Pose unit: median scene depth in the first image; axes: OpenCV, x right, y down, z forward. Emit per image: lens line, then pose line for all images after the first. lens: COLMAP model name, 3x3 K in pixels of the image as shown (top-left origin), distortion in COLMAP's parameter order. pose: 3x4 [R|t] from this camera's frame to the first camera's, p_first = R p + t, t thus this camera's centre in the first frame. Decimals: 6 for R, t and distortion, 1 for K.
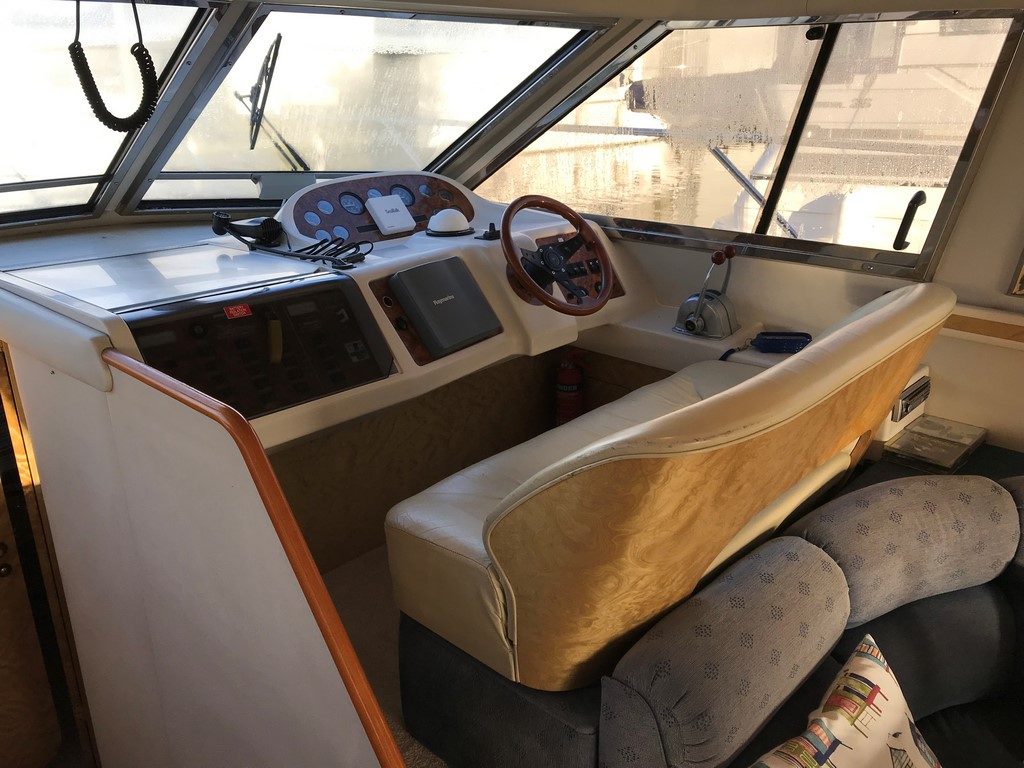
lens RADIAL K [[846.0, 0, 508.3], [0, 846.0, 380.9], [0, 0, 1]] dist [0.014744, 0.008826]
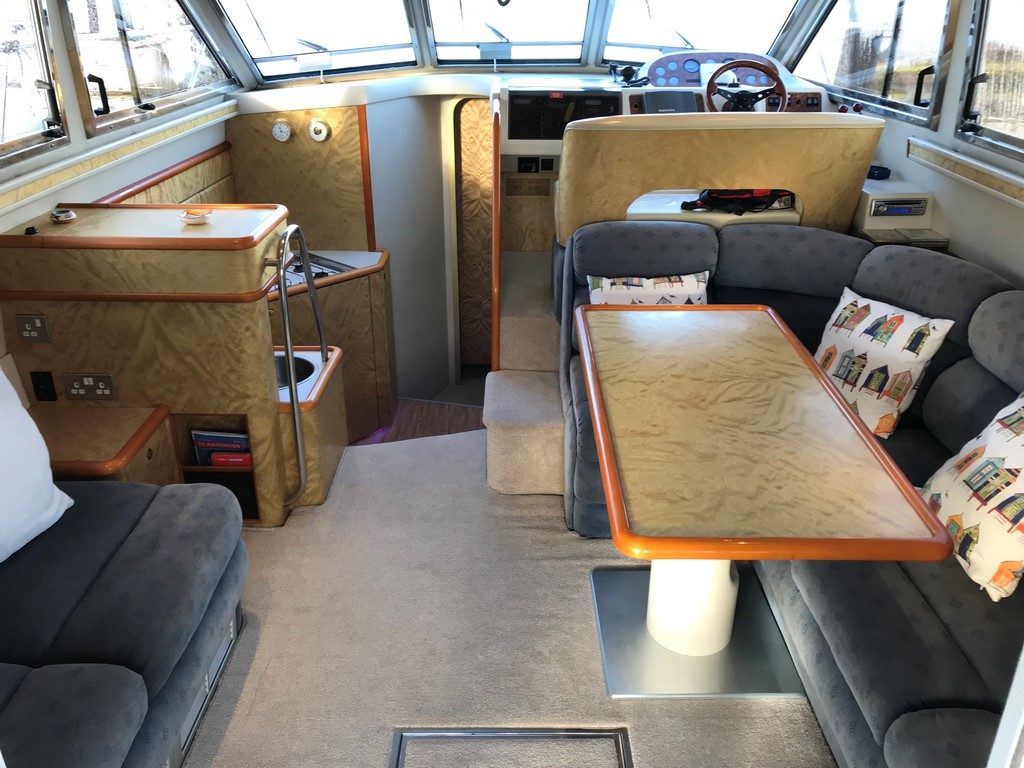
lens RADIAL K [[846.0, 0, 508.3], [0, 846.0, 380.9], [0, 0, 1]] dist [0.014744, 0.008826]
pose [[0.680762, 0.309913, -0.663714, 0.900570], [-0.256536, 0.949575, 0.180267, 0.179995], [0.686114, 0.047548, 0.725939, -0.465170]]
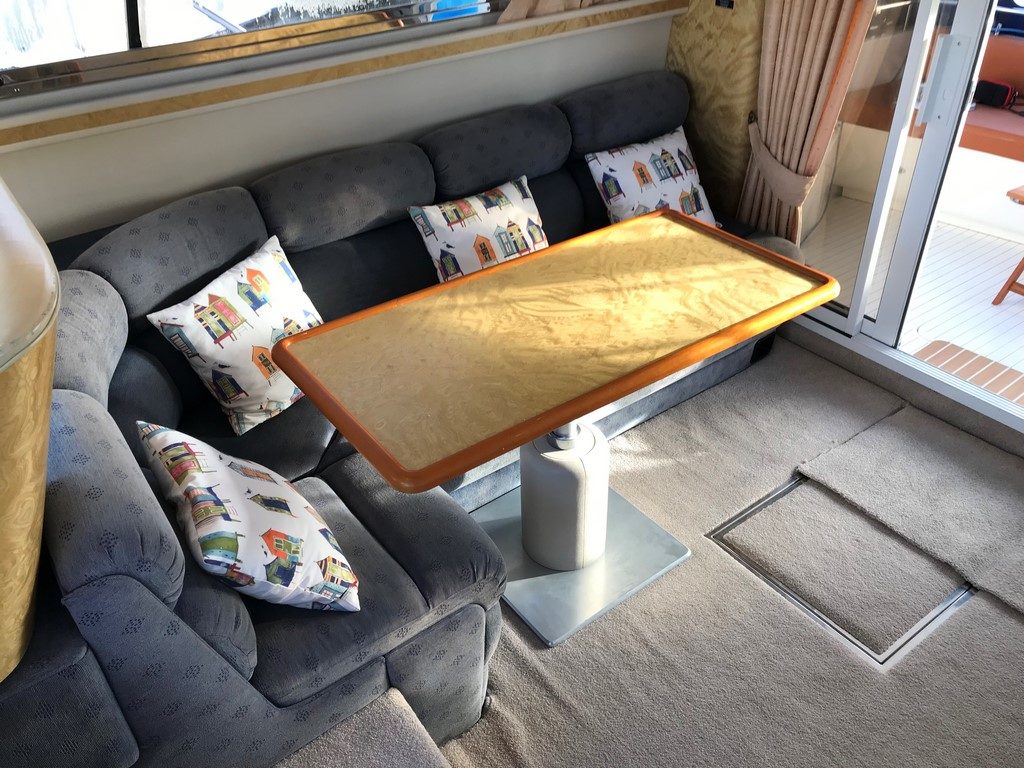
lens RADIAL K [[846.0, 0, 508.3], [0, 846.0, 380.9], [0, 0, 1]] dist [0.014744, 0.008826]
pose [[0.186668, -0.561723, 0.805992, -0.219558], [0.364728, 0.801403, 0.474054, -0.061390], [-0.912211, 0.205477, 0.354472, 0.076410]]
